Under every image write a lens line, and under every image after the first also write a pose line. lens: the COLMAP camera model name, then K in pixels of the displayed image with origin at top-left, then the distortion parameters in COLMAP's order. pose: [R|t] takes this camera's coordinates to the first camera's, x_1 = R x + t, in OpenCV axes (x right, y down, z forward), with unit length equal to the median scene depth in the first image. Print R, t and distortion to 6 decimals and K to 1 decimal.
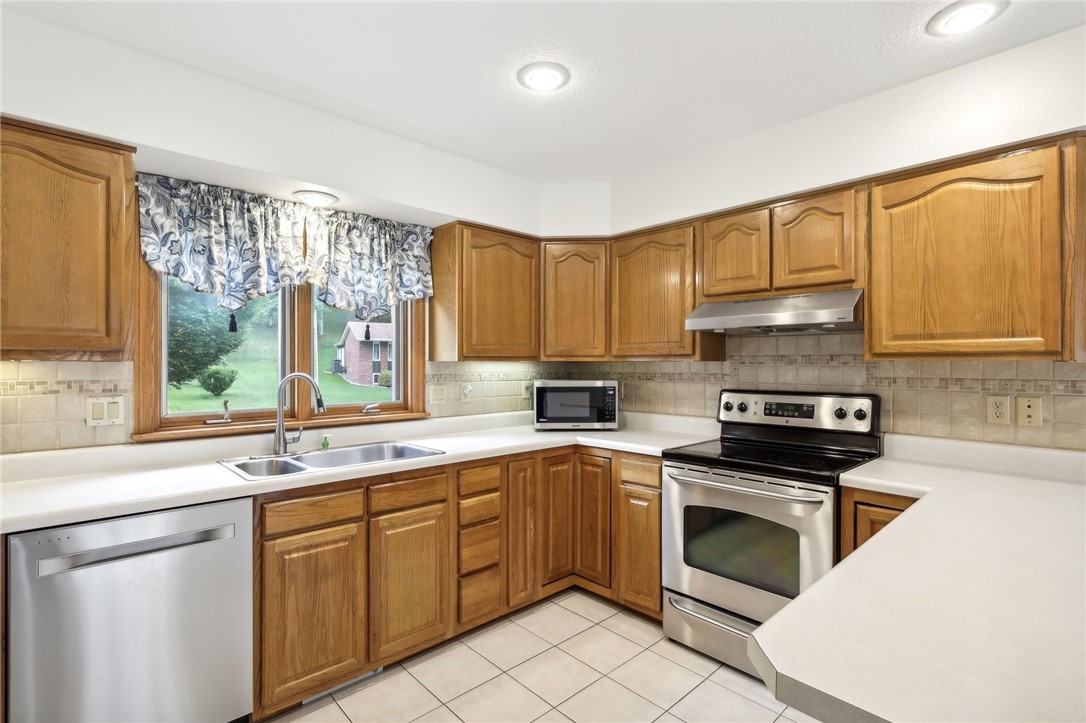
lens RADIAL K [[508.6, 0, 533.5], [0, 508.6, 365.0], [0, 0, 1]] dist [-0.002635, 0.000470]
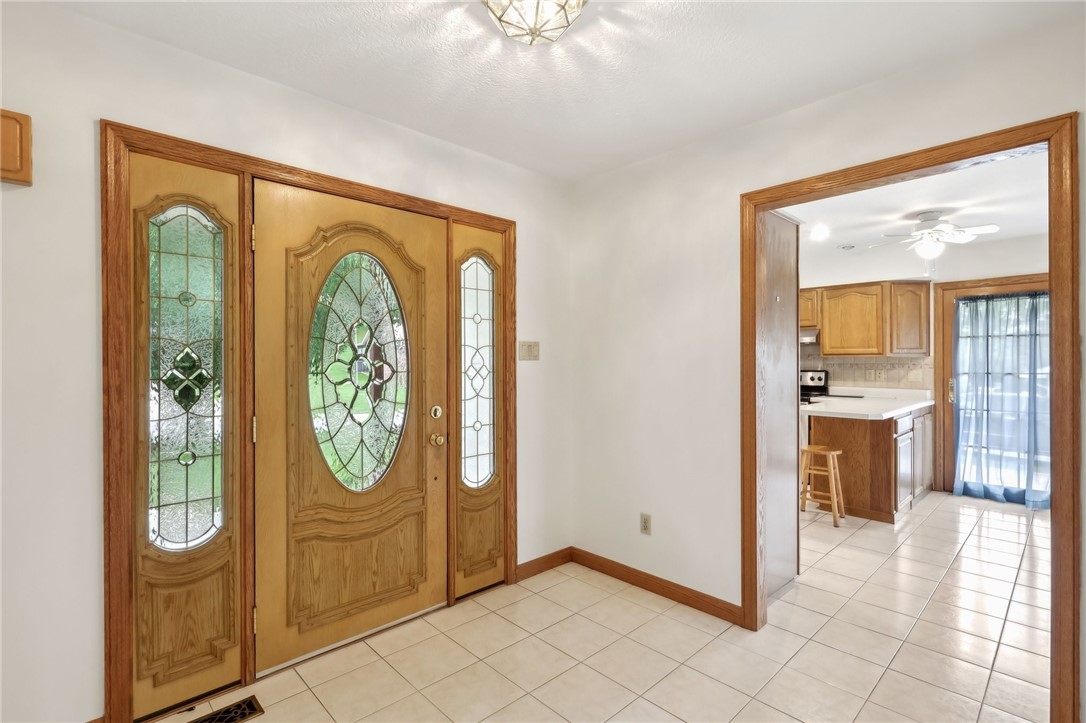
lens RADIAL K [[508.6, 0, 537.1], [0, 508.6, 361.8], [0, 0, 1]] dist [-0.002635, 0.000470]
pose [[0.999890, -0.002349, 0.014640, -0.769764], [0.002440, 0.999978, -0.006182, 0.027207], [-0.014625, 0.006217, 0.999874, -1.452916]]
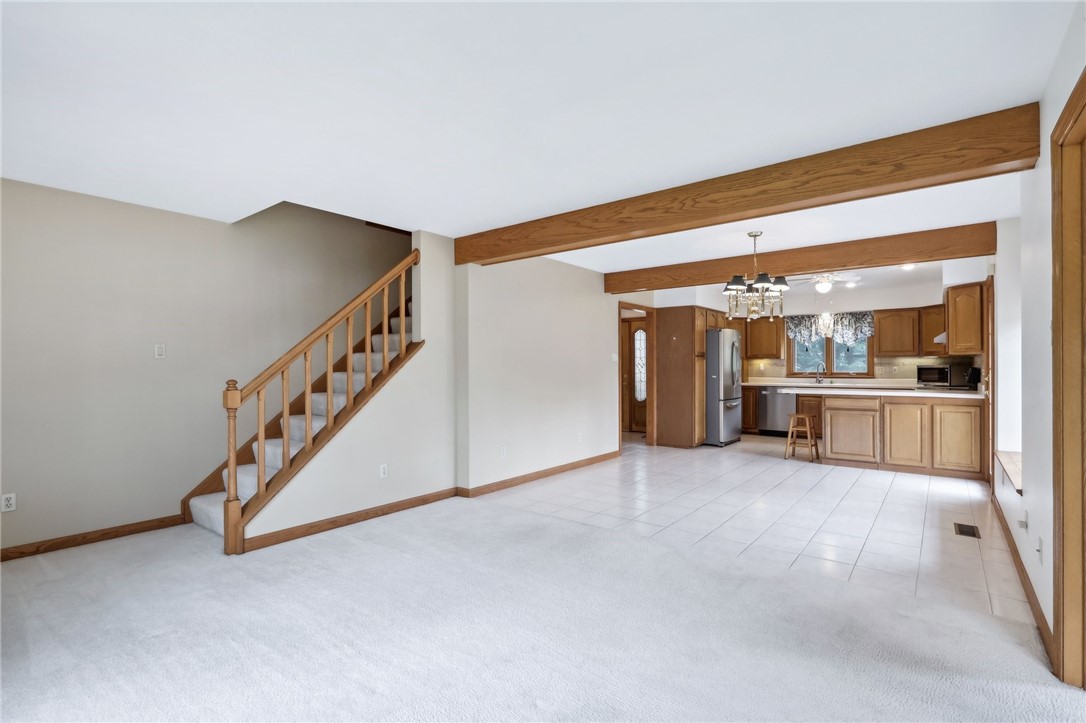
lens RADIAL K [[508.6, 0, 543.9], [0, 508.6, 366.1], [0, 0, 1]] dist [-0.002635, 0.000470]
pose [[0.167710, -0.001966, -0.985834, 2.890175], [-0.001997, 0.999995, -0.002334, 0.061178], [0.985834, 0.002360, 0.167706, -1.640935]]
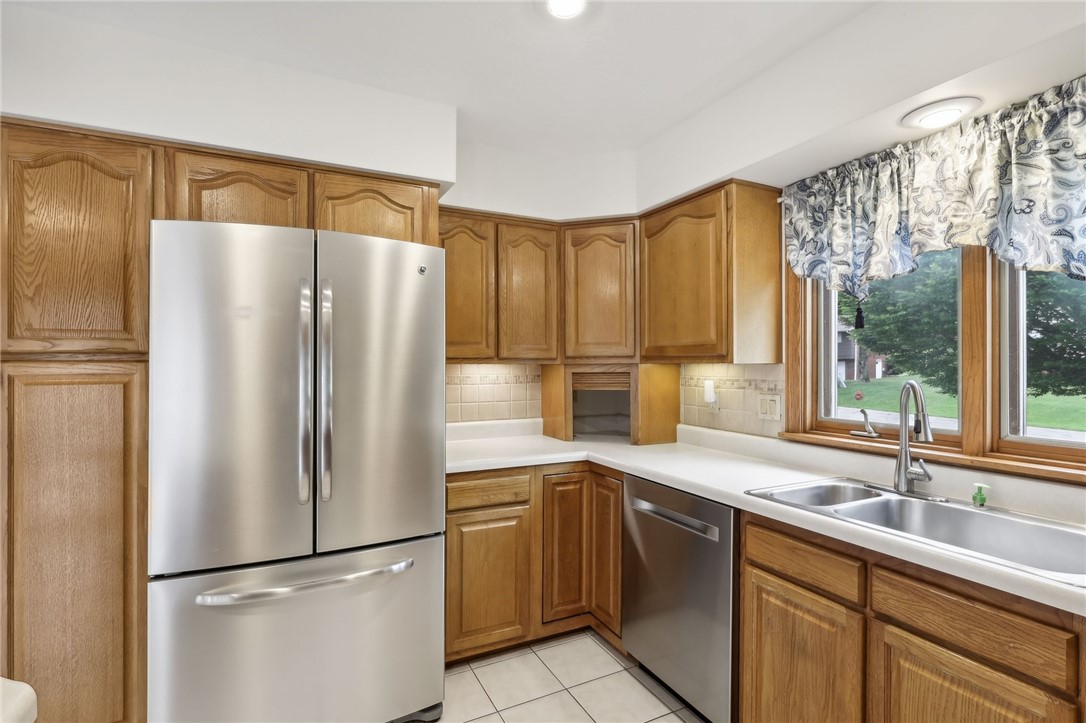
lens RADIAL K [[508.6, 0, 543.0], [0, 508.6, 363.0], [0, 0, 1]] dist [-0.002635, 0.000470]
pose [[-0.258470, -0.001573, -0.966018, 0.341592], [-0.004068, 0.999992, -0.000540, -0.005616], [0.966011, 0.003790, -0.258474, 0.692644]]
